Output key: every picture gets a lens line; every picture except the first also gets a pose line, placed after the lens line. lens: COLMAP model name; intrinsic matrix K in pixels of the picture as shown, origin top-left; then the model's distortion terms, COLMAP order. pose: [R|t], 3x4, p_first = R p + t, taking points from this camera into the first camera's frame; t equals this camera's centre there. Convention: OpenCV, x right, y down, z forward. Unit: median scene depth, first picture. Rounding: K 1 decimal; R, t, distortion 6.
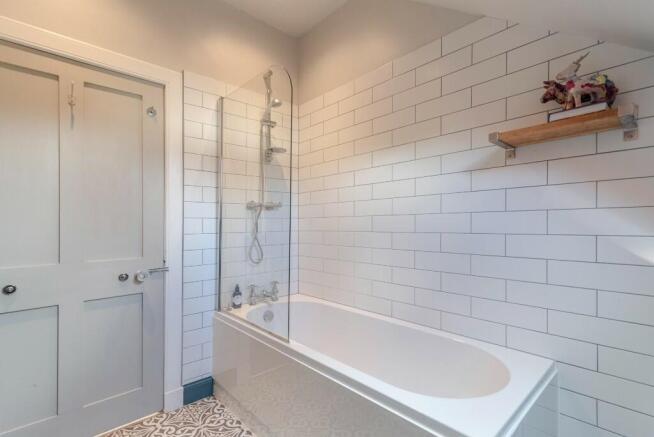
lens RADIAL K [[306.1, 0, 323.1], [0, 306.1, 226.3], [0, 0, 1]] dist [-0.002942, -0.000561]
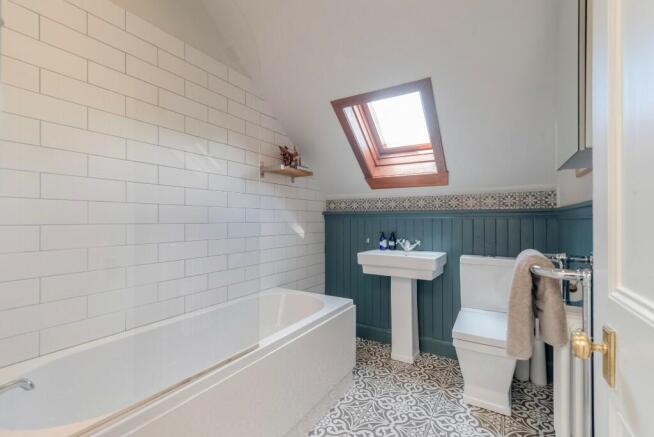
lens RADIAL K [[288.3, 0, 327.0], [0, 288.3, 218.5], [0, 0, 1]] dist [-0.000299, -0.000075]
pose [[-0.276773, 0.005530, 0.960920, -0.923110], [-0.006537, 0.999949, -0.007638, 0.014283], [-0.960913, -0.008396, -0.276722, 0.995102]]
